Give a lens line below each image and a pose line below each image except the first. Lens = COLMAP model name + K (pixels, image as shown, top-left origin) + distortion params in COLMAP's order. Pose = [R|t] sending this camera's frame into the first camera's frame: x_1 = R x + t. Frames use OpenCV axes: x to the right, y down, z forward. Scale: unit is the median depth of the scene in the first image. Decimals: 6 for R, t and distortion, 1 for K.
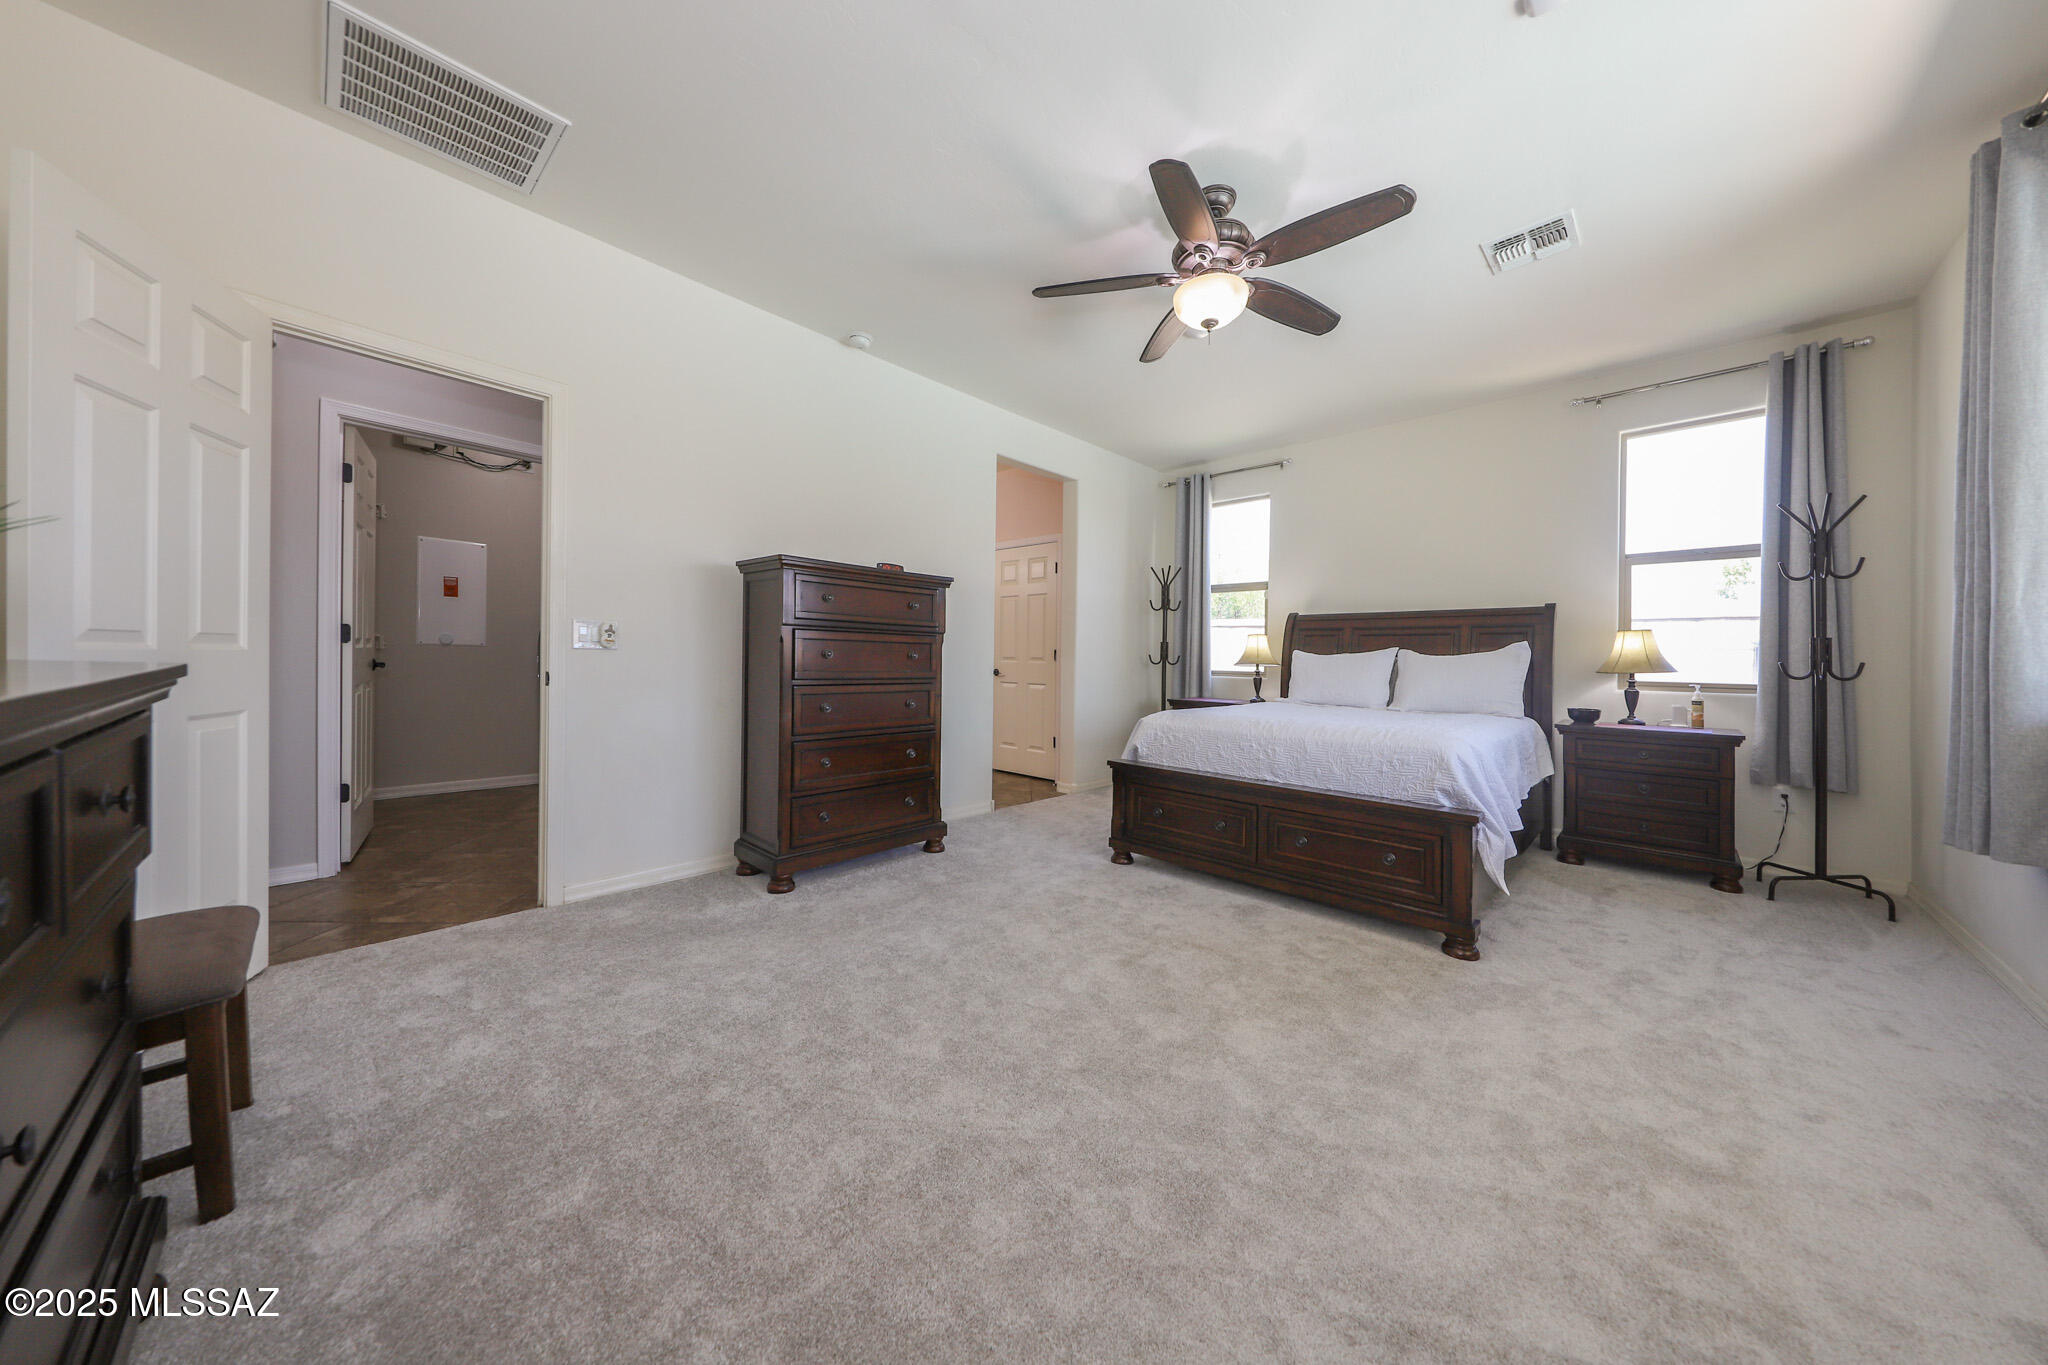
lens RADIAL K [[644.8, 0, 1022.3], [0, 644.8, 660.5], [0, 0, 1]] dist [0.028165, -0.005122]
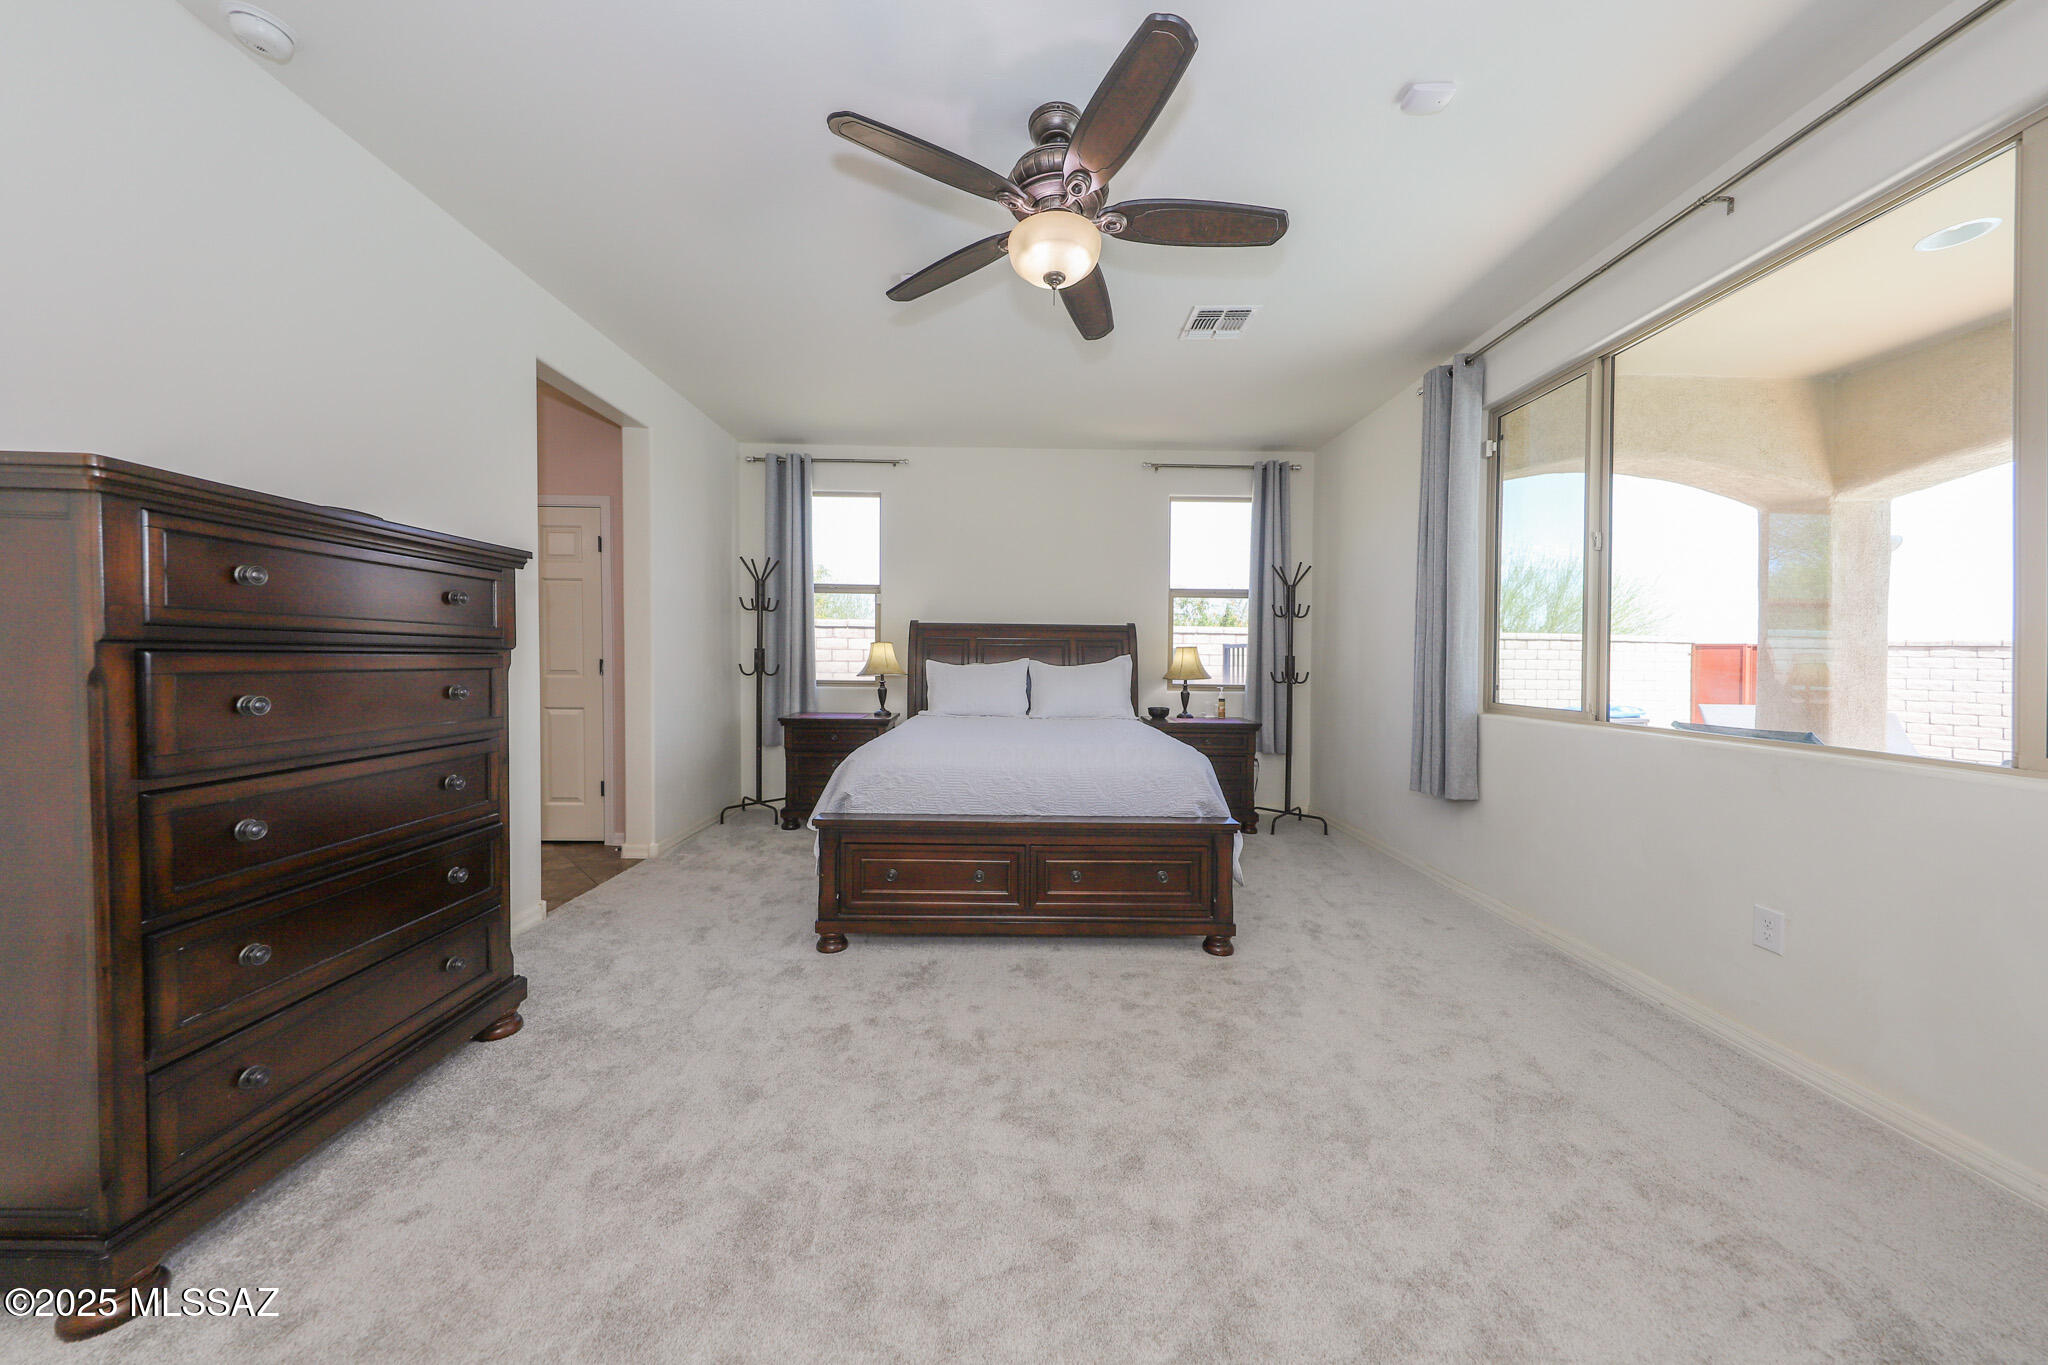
lens RADIAL K [[644.8, 0, 1022.3], [0, 644.8, 660.5], [0, 0, 1]] dist [0.028165, -0.005122]
pose [[0.720234, -0.013873, 0.693592, -0.210700], [0.006220, 0.999889, 0.013541, -0.037787], [-0.693703, -0.005439, 0.720240, 0.283602]]
